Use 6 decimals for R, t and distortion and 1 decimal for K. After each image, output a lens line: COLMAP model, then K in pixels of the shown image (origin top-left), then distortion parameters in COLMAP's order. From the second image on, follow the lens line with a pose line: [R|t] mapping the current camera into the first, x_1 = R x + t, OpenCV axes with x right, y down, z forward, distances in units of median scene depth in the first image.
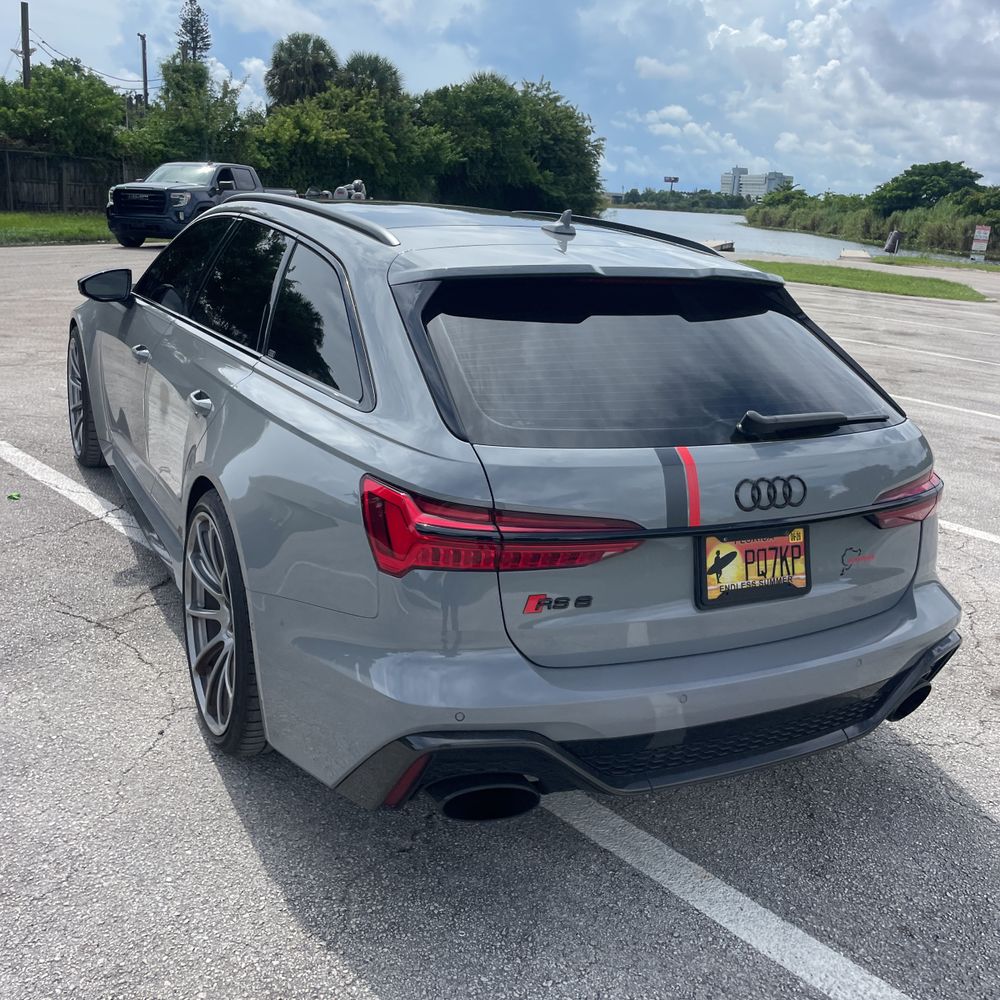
lens RADIAL K [[1005.5, 0, 503.7], [0, 1005.5, 493.3], [0, 0, 1]] dist [0.021250, 0.000000]
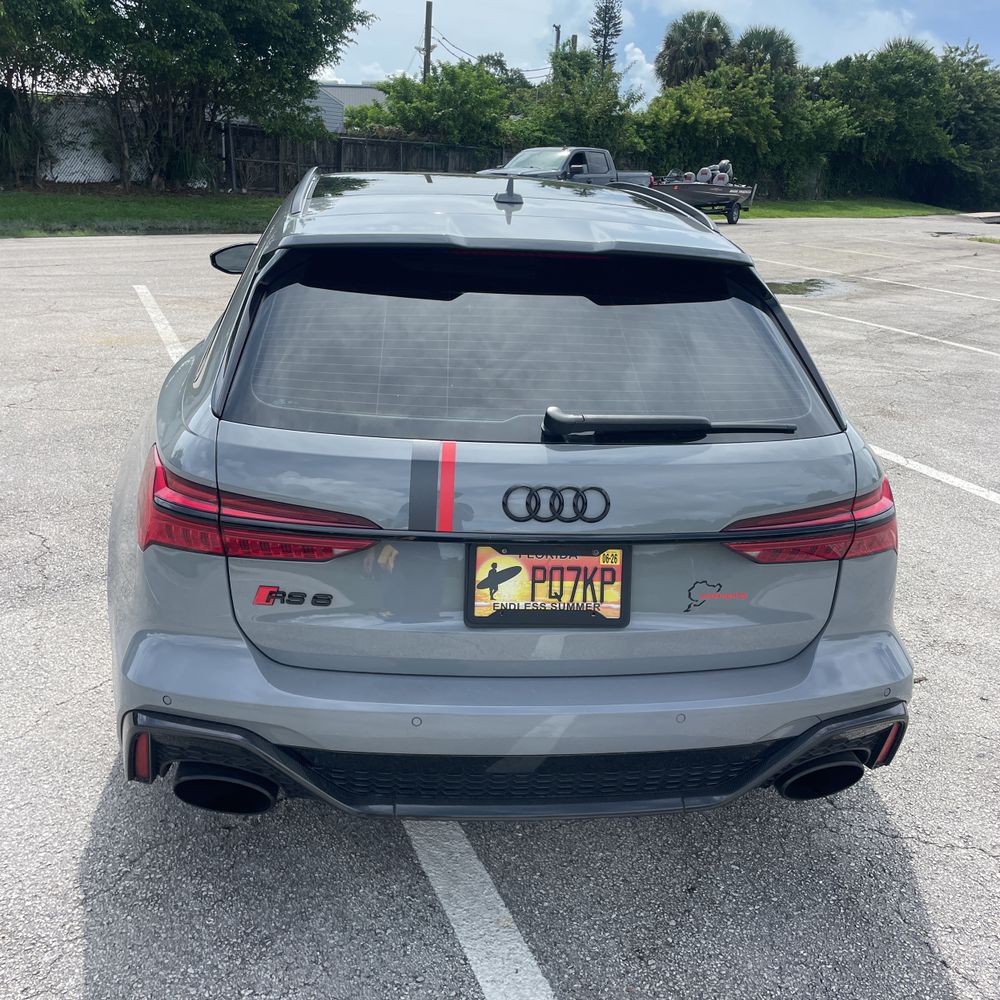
lens RADIAL K [[1005.5, 0, 494.6], [0, 1005.5, 506.6], [0, 0, 1]] dist [0.021250, 0.000000]
pose [[0.930889, 0.097209, -0.352131, 0.432844], [-0.087429, 0.995216, 0.043611, -0.025142], [0.354686, -0.009811, 0.934934, 0.154392]]
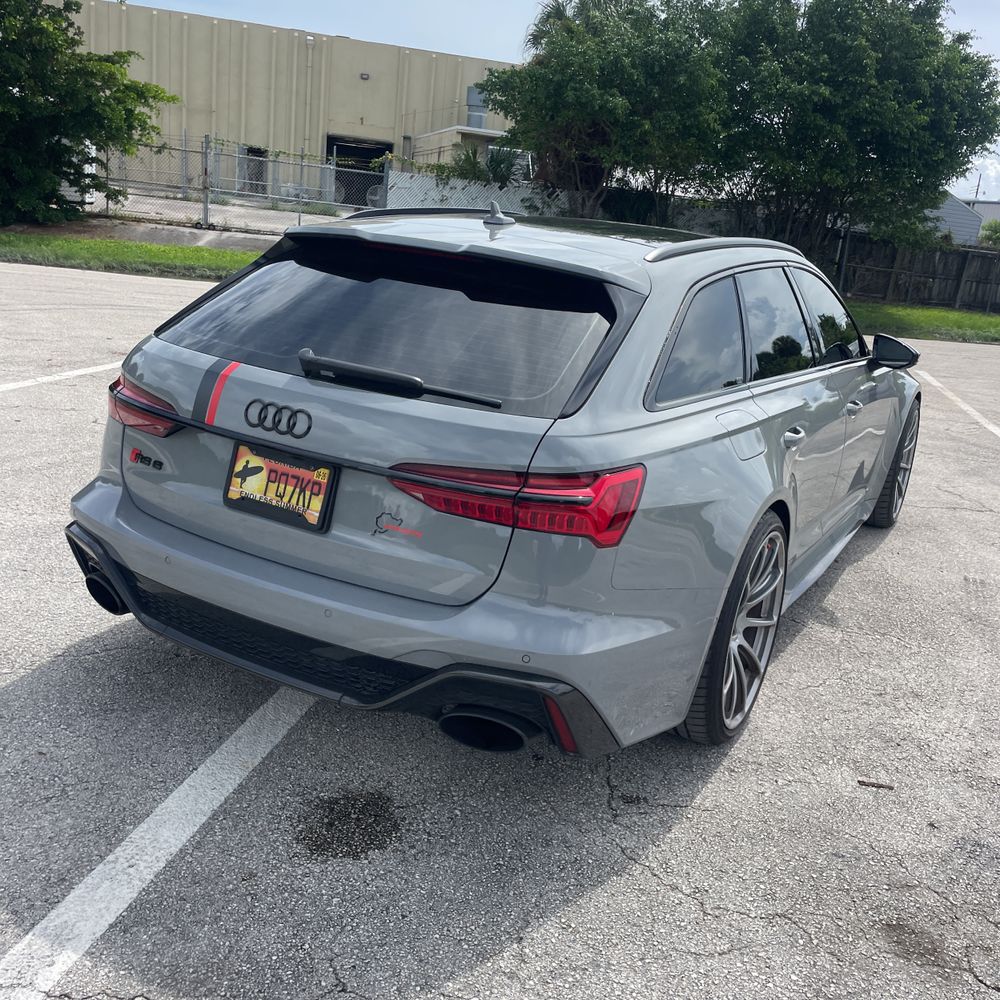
lens RADIAL K [[1005.5, 0, 505.5], [0, 1005.5, 508.0], [0, 0, 1]] dist [0.021250, 0.000000]
pose [[0.555242, 0.221361, -0.801689, 1.093214], [-0.295442, 0.953557, 0.058674, -0.037568], [0.777445, 0.204274, 0.594854, 0.467862]]
